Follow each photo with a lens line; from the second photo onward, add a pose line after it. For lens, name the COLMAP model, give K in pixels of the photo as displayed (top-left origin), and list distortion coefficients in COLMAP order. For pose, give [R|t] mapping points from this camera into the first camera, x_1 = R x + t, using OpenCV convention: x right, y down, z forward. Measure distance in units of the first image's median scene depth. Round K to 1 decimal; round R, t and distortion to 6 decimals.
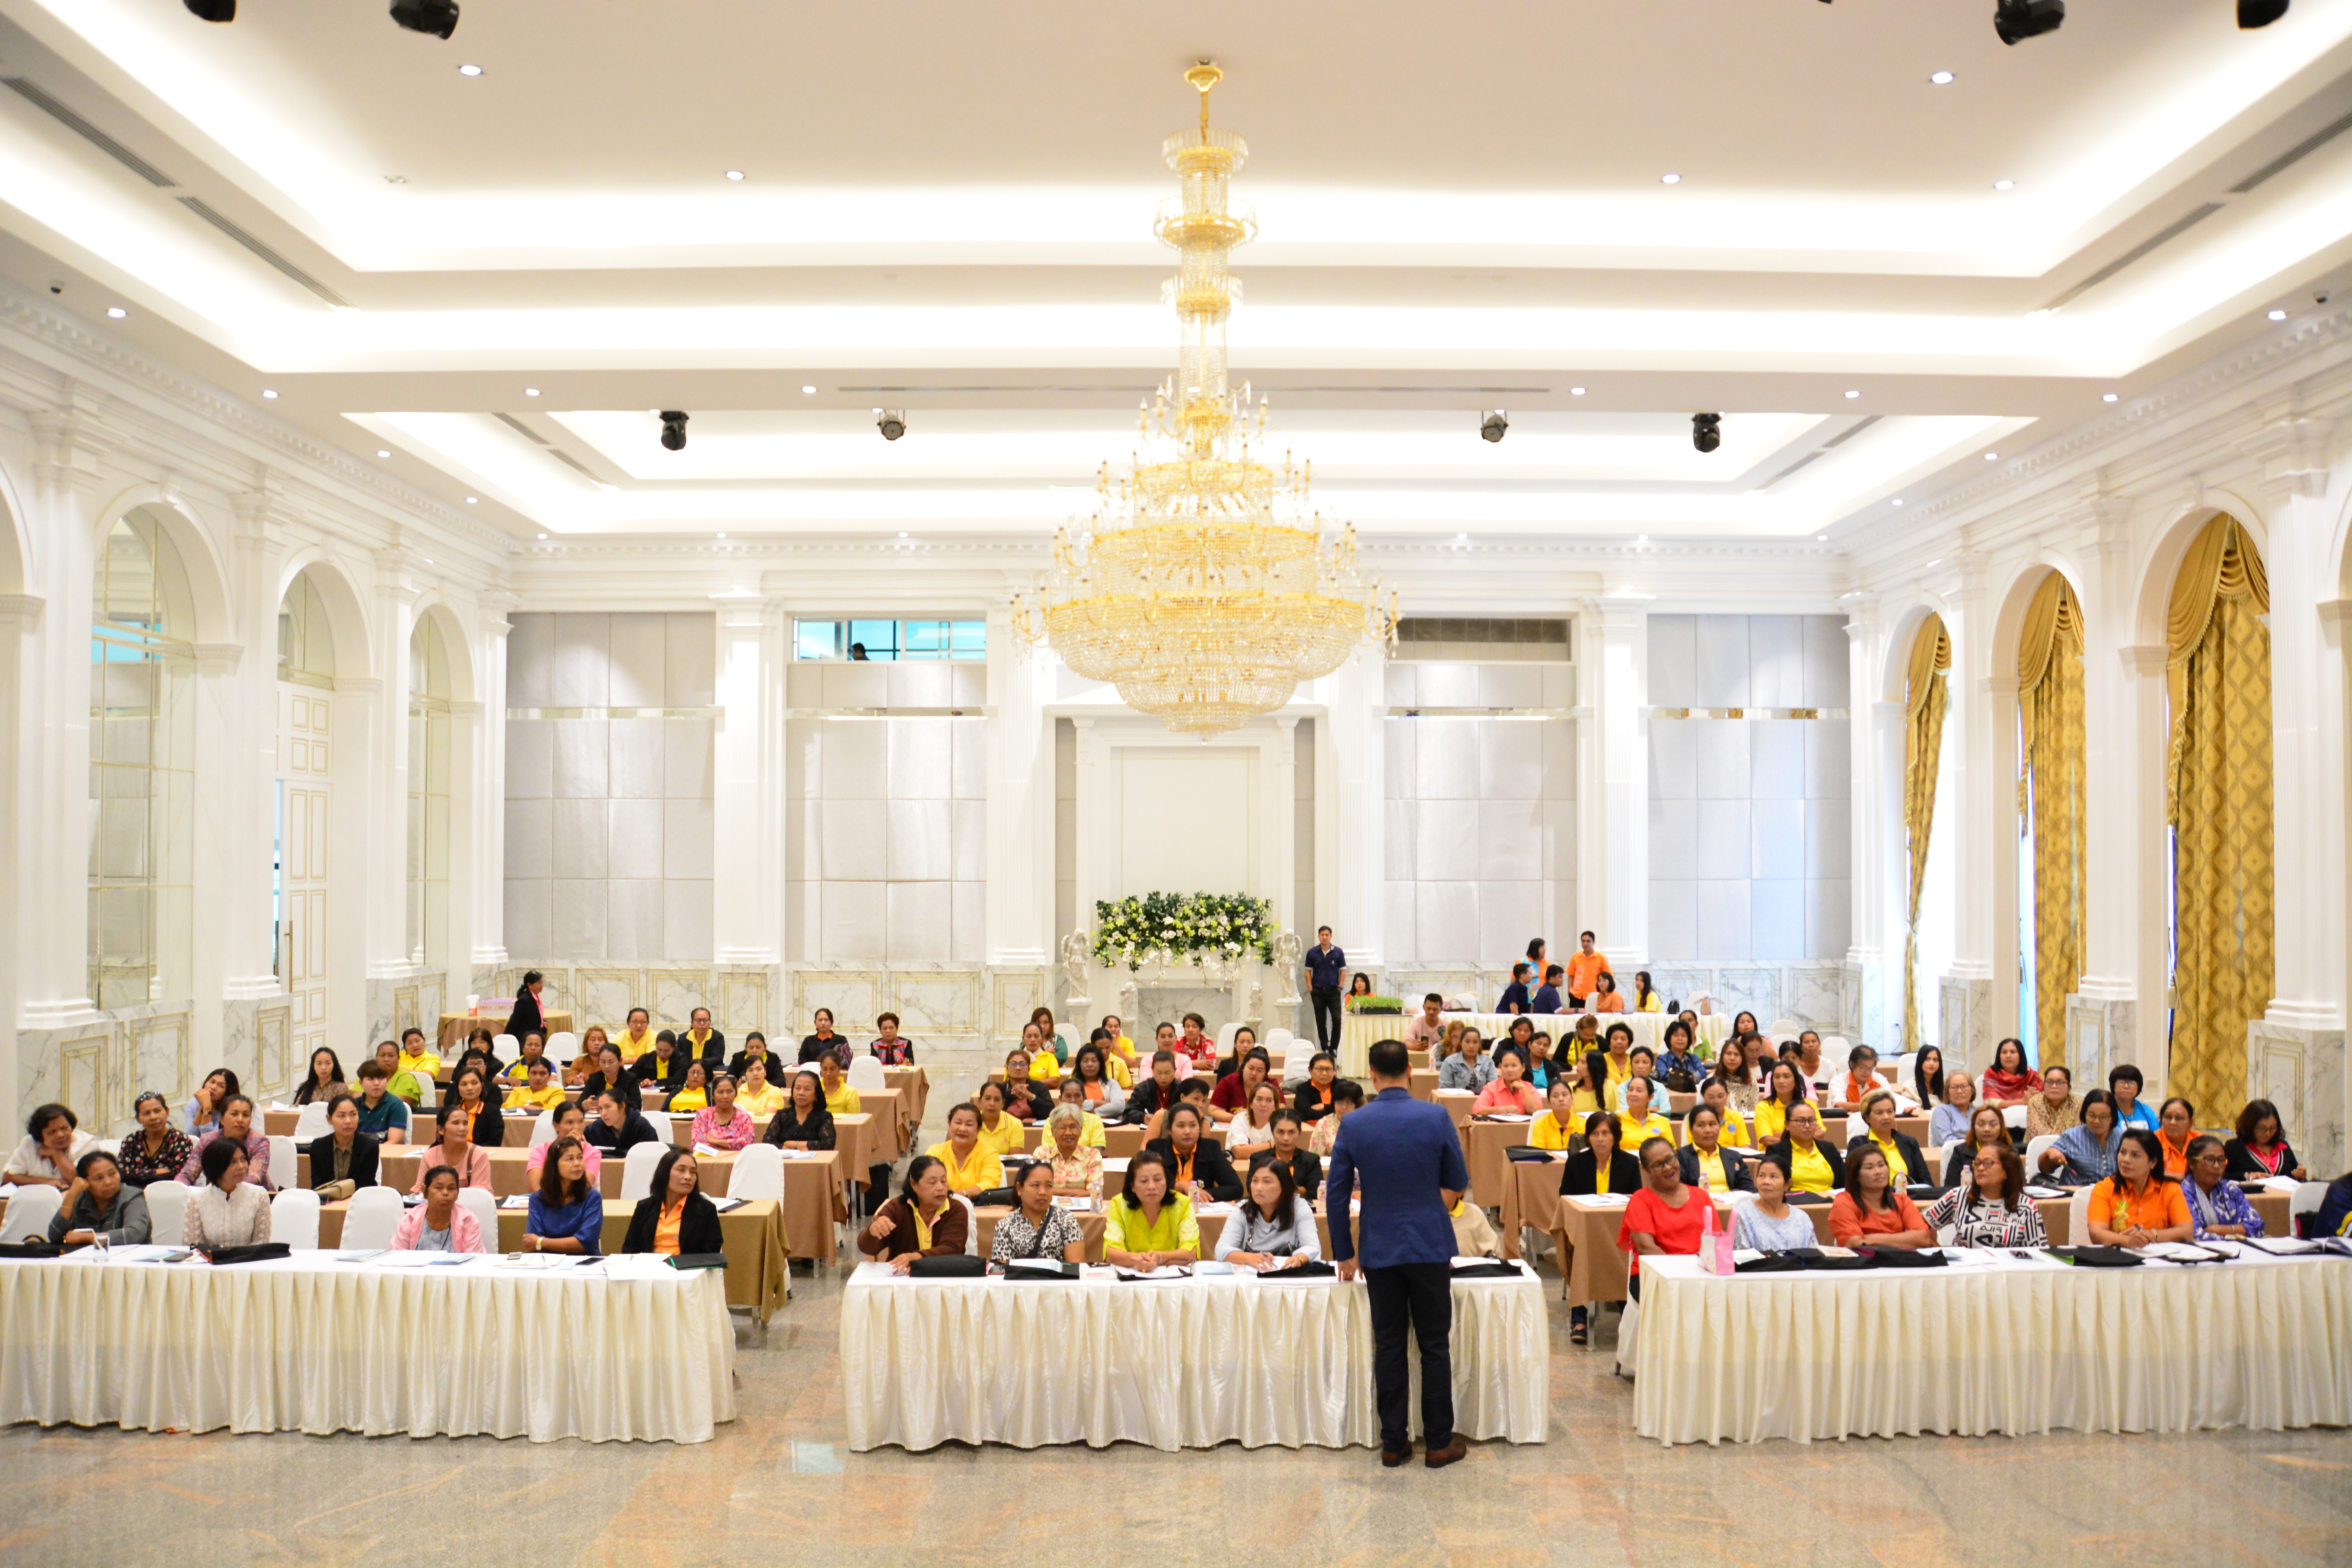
lens RADIAL K [[1852.9, 0, 1176.0], [0, 1852.9, 784.0], [0, 0, 1]] dist [-0.123599, 0.123889]
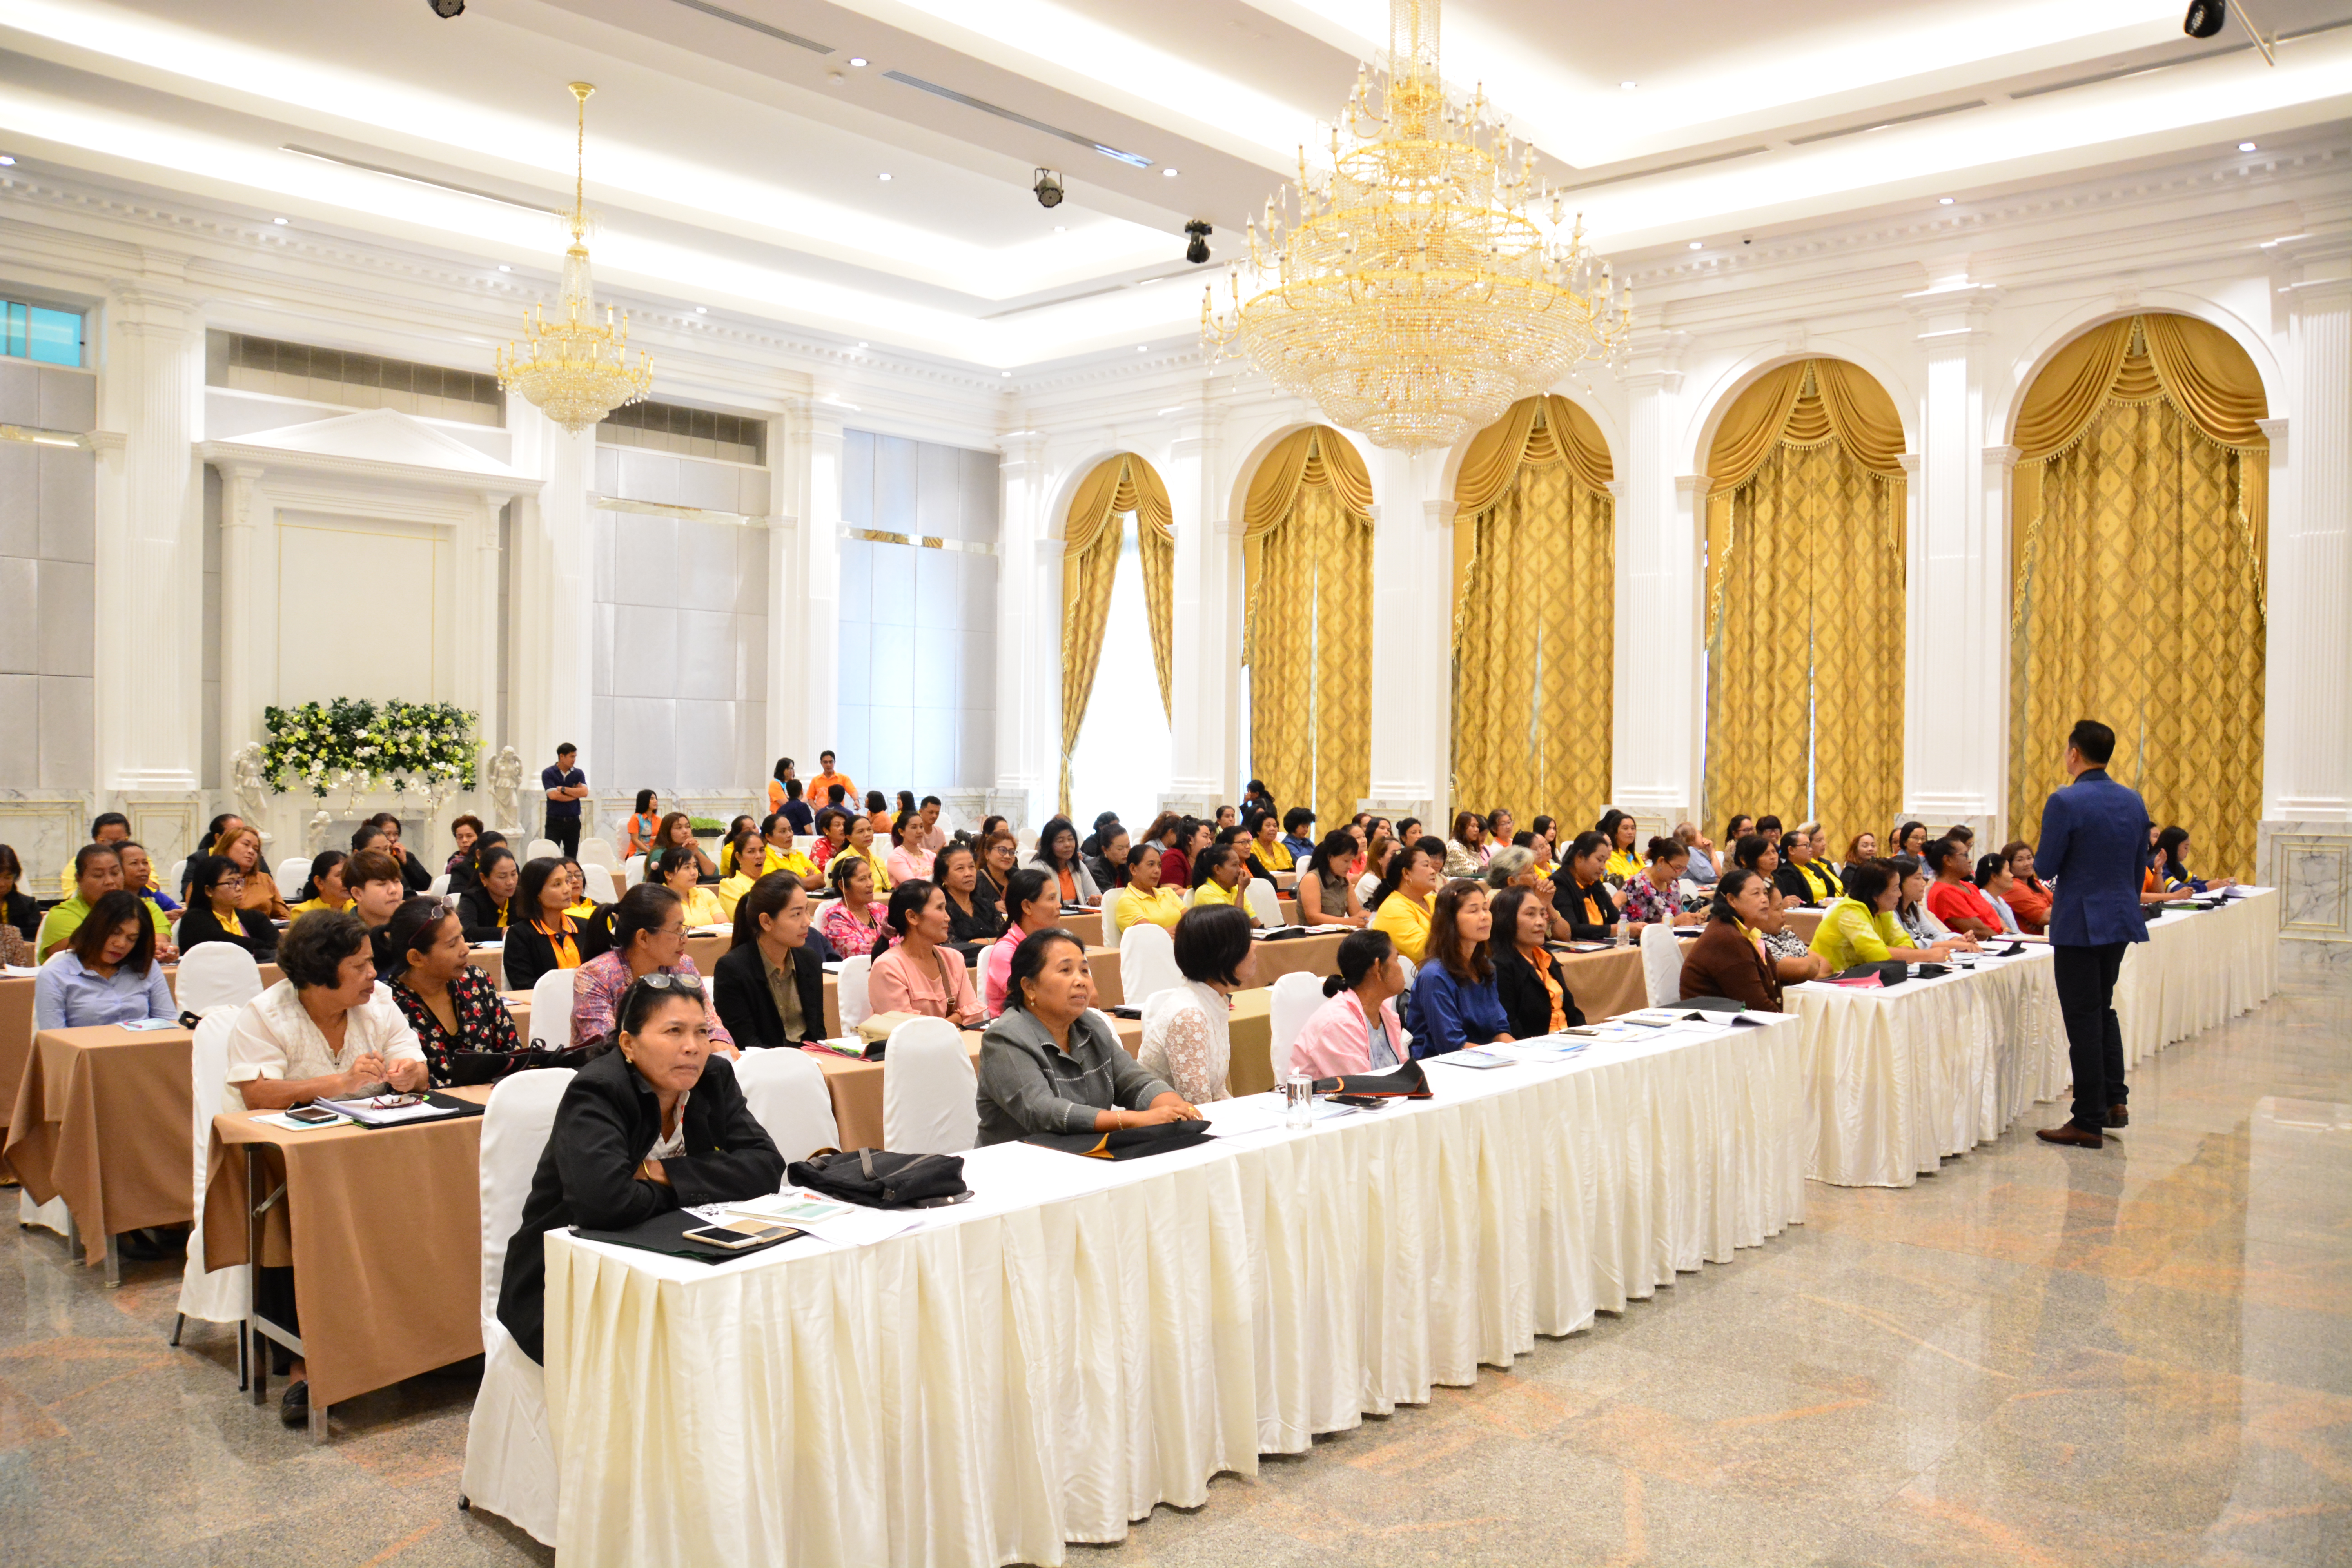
lens RADIAL K [[1852.9, 0, 1176.0], [0, 1852.9, 784.0], [0, 0, 1]] dist [-0.123599, 0.123889]
pose [[0.680329, 0.000033, 0.732907, -0.335005], [-0.043897, 0.998207, 0.040703, 0.048045], [-0.731592, -0.059864, 0.679110, 0.217415]]
